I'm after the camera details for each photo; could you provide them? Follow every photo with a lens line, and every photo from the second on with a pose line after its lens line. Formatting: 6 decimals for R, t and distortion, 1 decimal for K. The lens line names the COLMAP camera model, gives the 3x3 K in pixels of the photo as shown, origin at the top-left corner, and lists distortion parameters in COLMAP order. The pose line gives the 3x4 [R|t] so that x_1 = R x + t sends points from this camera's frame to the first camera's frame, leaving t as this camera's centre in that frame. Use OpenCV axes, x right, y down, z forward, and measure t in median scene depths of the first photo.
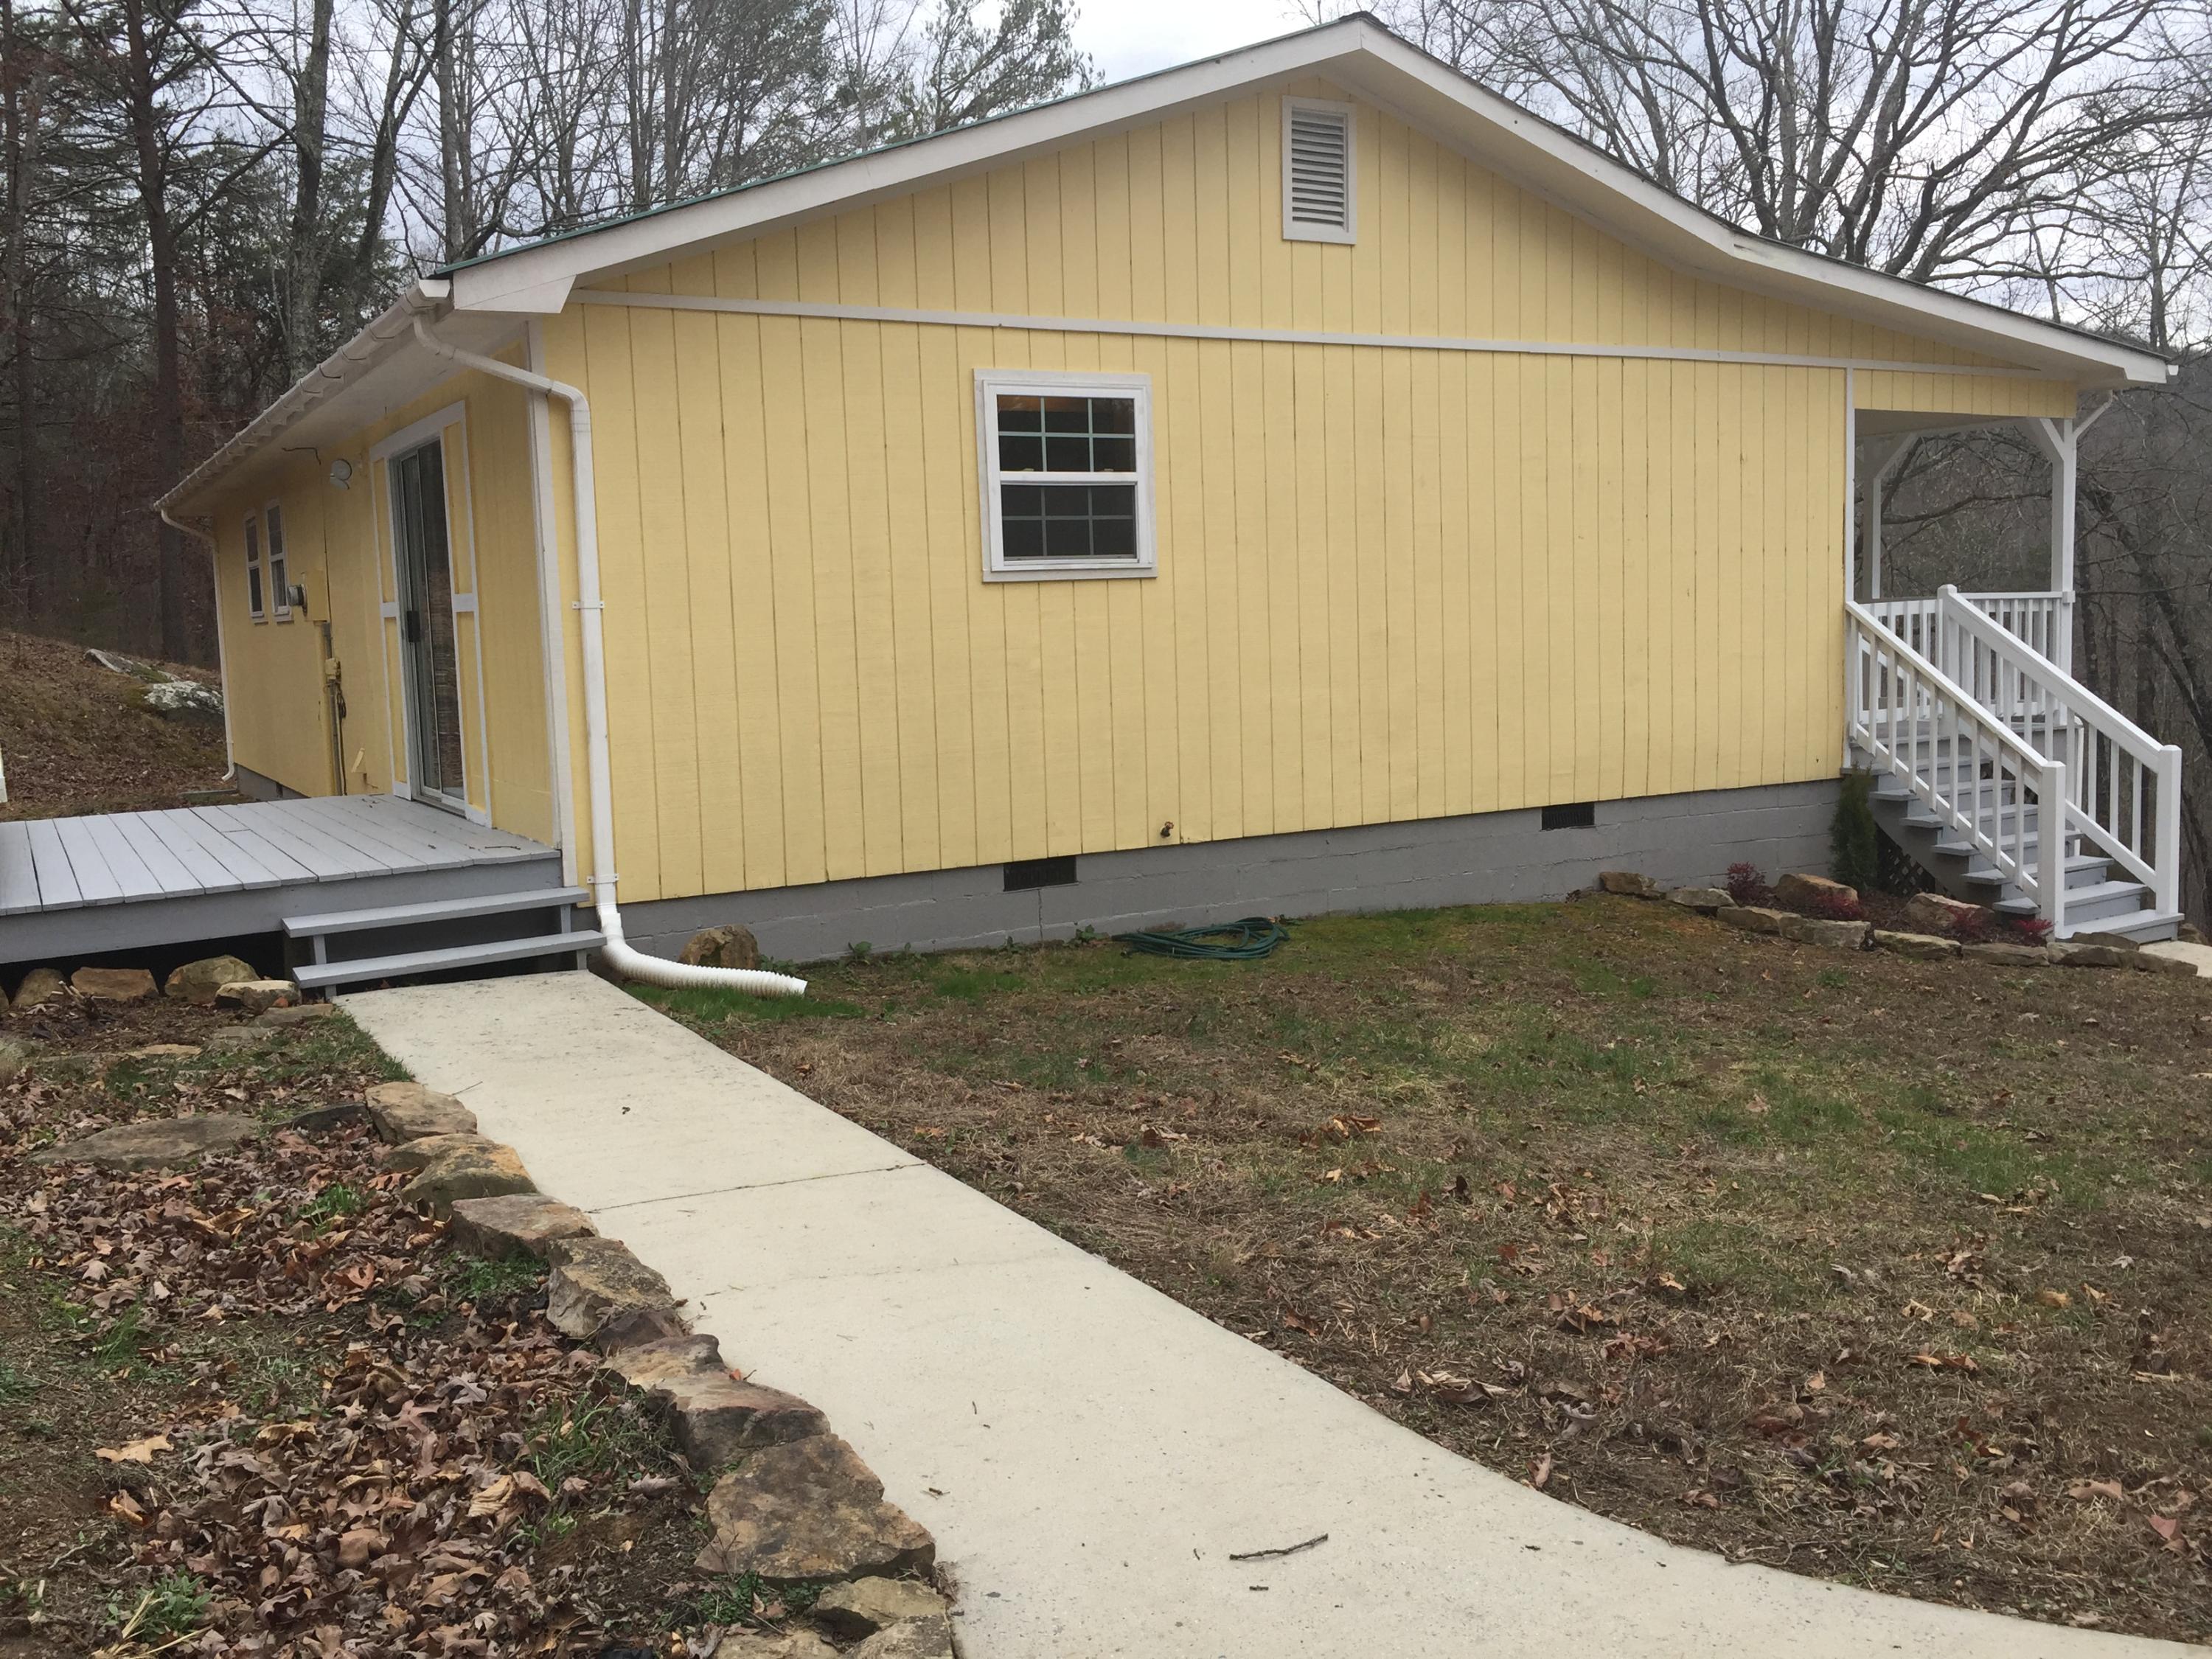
lens RADIAL K [[1910.9, 0, 1109.3], [0, 1910.9, 823.0], [0, 0, 1]] dist [0.078675, -0.103499]
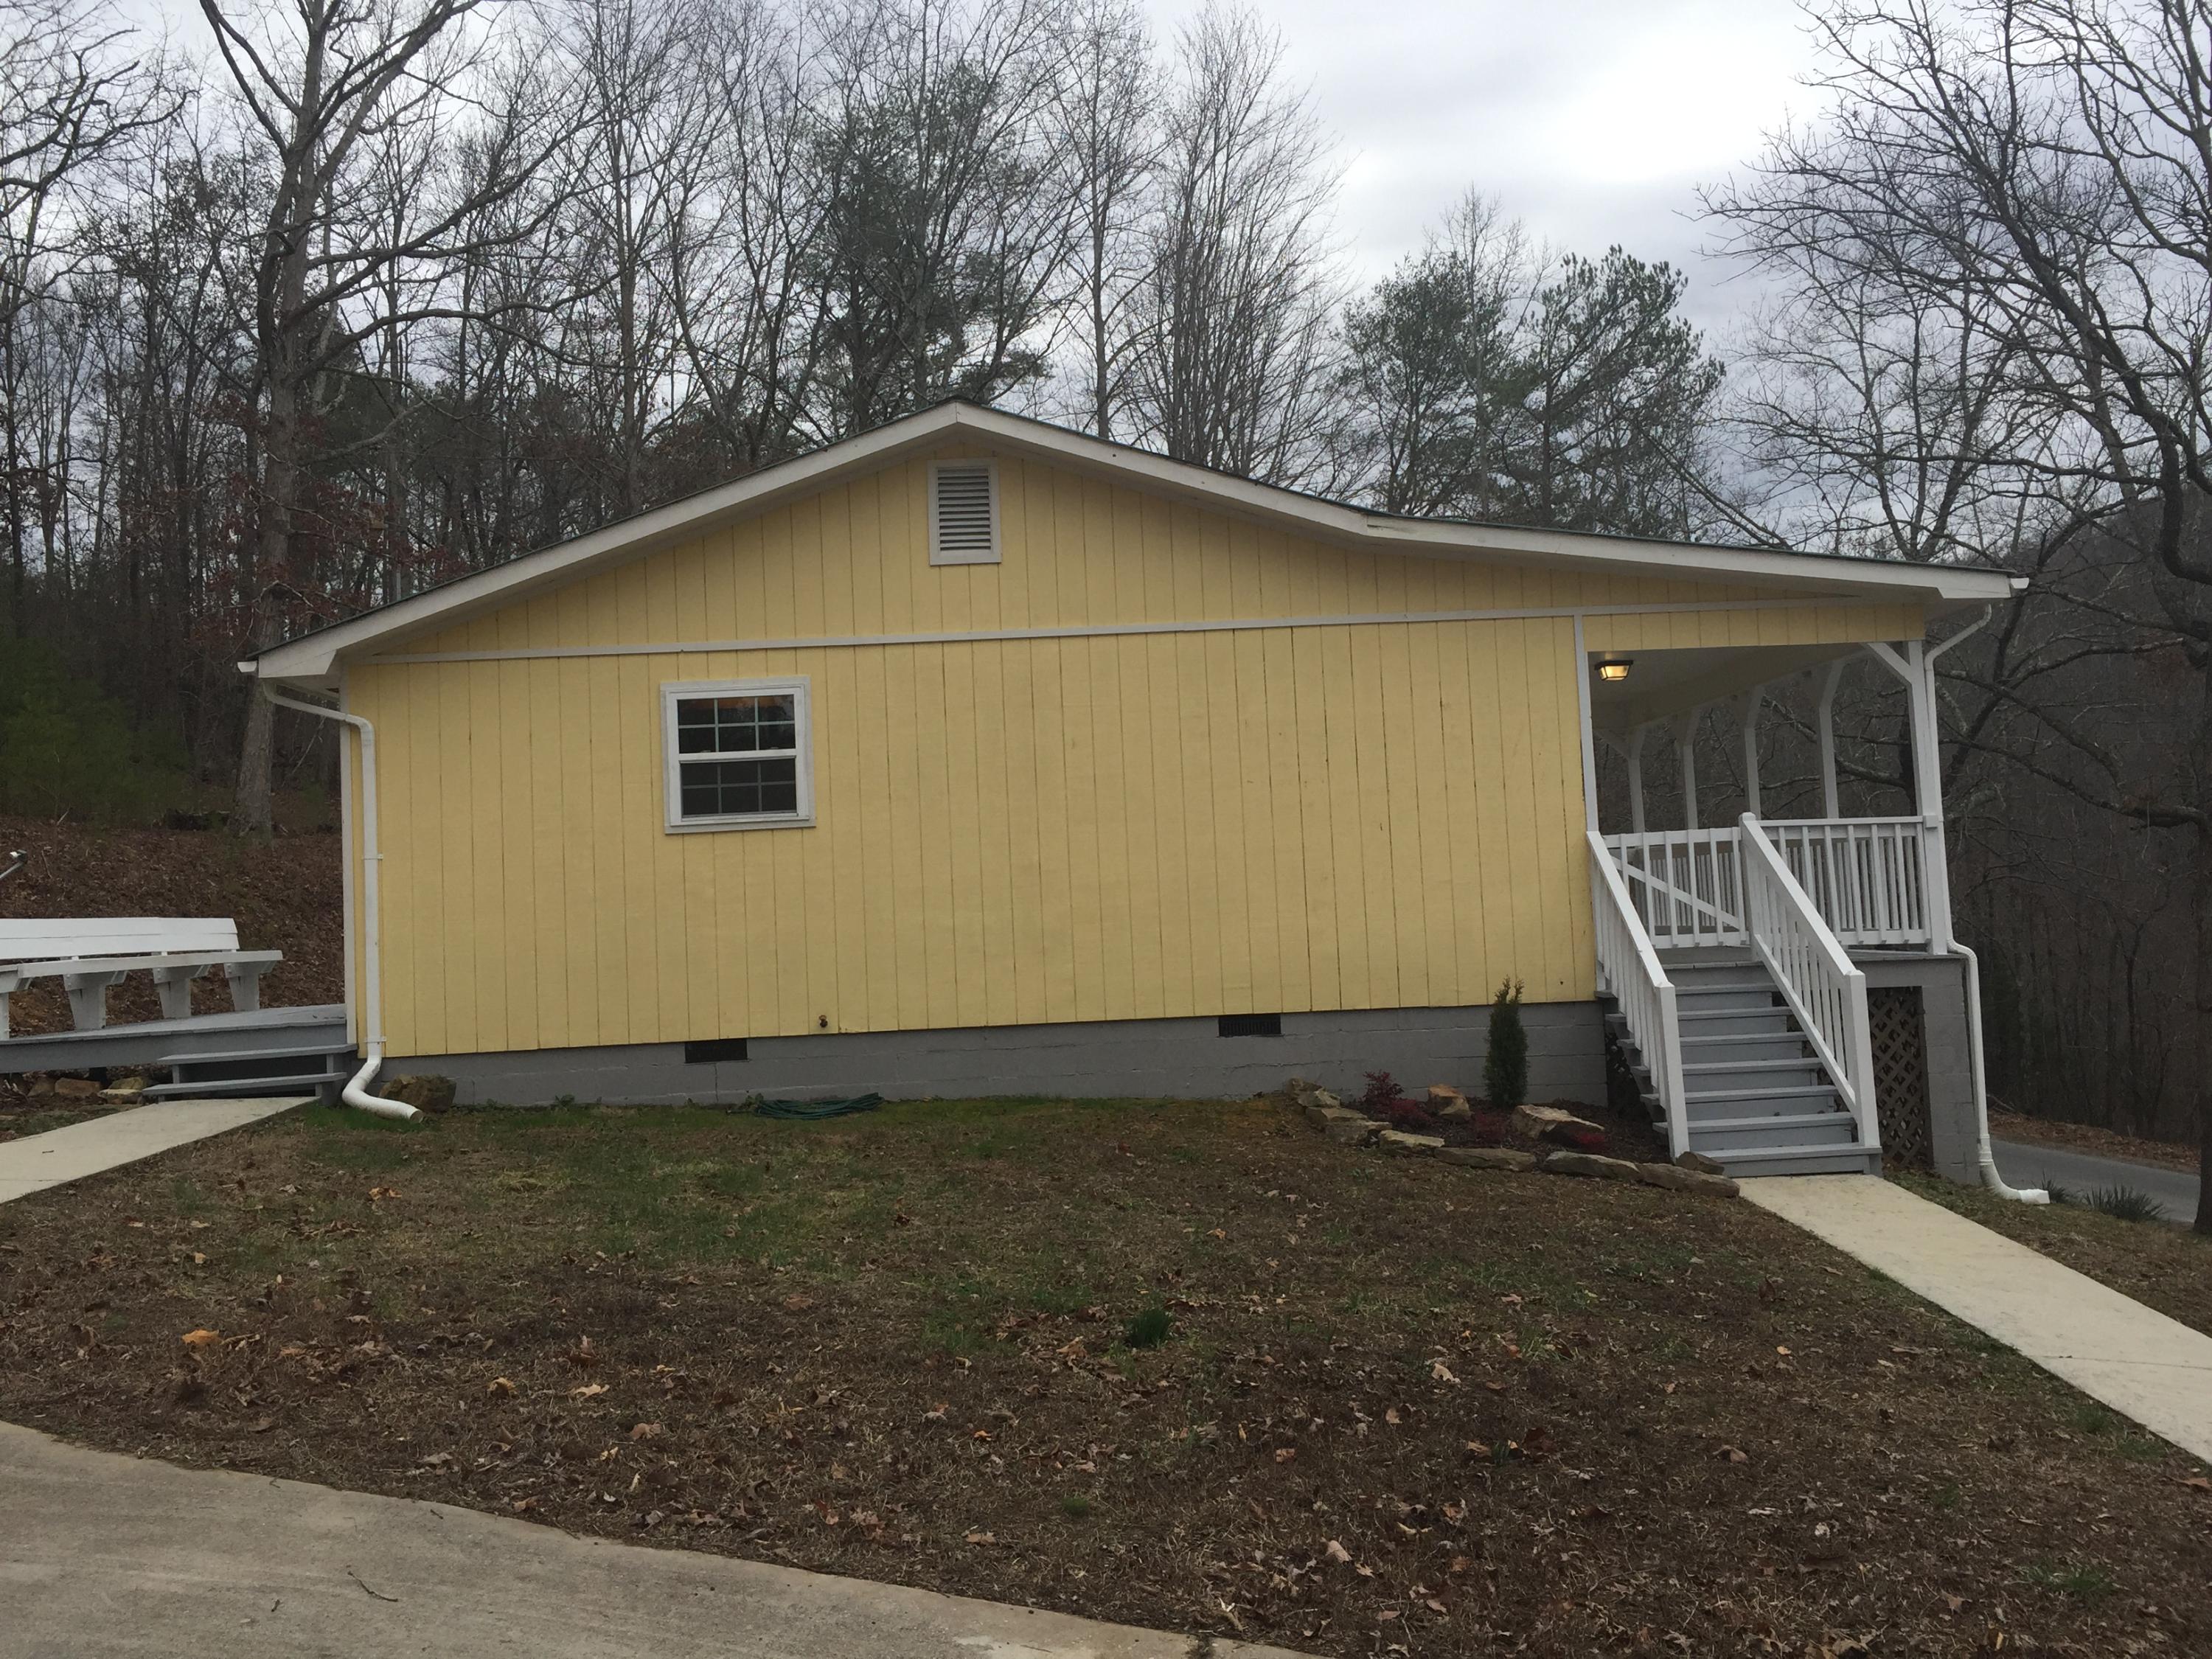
lens RADIAL K [[1910.9, 0, 1107.3], [0, 1910.9, 833.8], [0, 0, 1]] dist [0.078675, -0.103499]
pose [[0.878760, -0.025746, -0.476569, 0.833279], [-0.034606, 0.992478, -0.117428, 0.023461], [0.476008, 0.119683, 0.871259, -0.045160]]
